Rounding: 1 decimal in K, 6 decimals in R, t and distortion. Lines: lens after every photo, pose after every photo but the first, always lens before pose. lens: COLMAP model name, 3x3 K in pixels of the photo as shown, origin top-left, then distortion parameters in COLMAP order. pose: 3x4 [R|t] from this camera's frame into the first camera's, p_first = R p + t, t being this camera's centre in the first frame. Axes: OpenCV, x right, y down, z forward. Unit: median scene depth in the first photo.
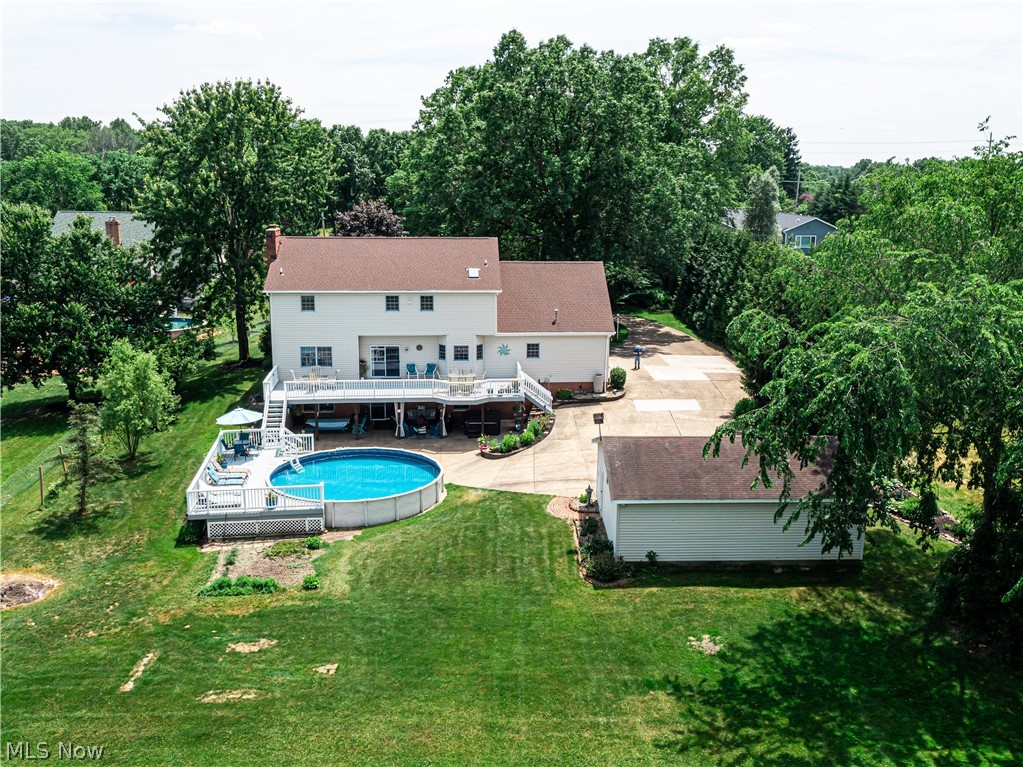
lens RADIAL K [[923.4, 0, 558.4], [0, 923.4, 387.4], [0, 0, 1]] dist [-0.013164, 0.001917]
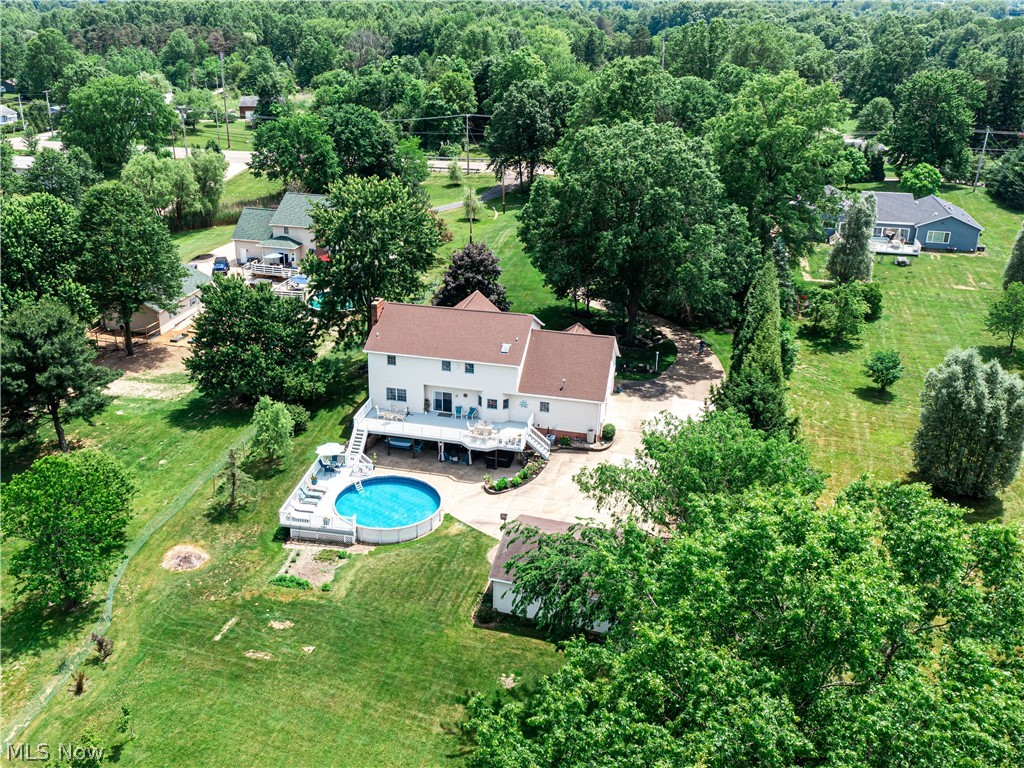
lens RADIAL K [[909.8, 0, 473.3], [0, 909.8, 381.9], [0, 0, 1]] dist [-0.013190, -0.004254]
pose [[0.933961, 0.133054, -0.331683, 0.405707], [-0.077738, 0.981523, 0.174840, -0.389863], [0.348818, -0.137510, 0.927047, -0.364217]]
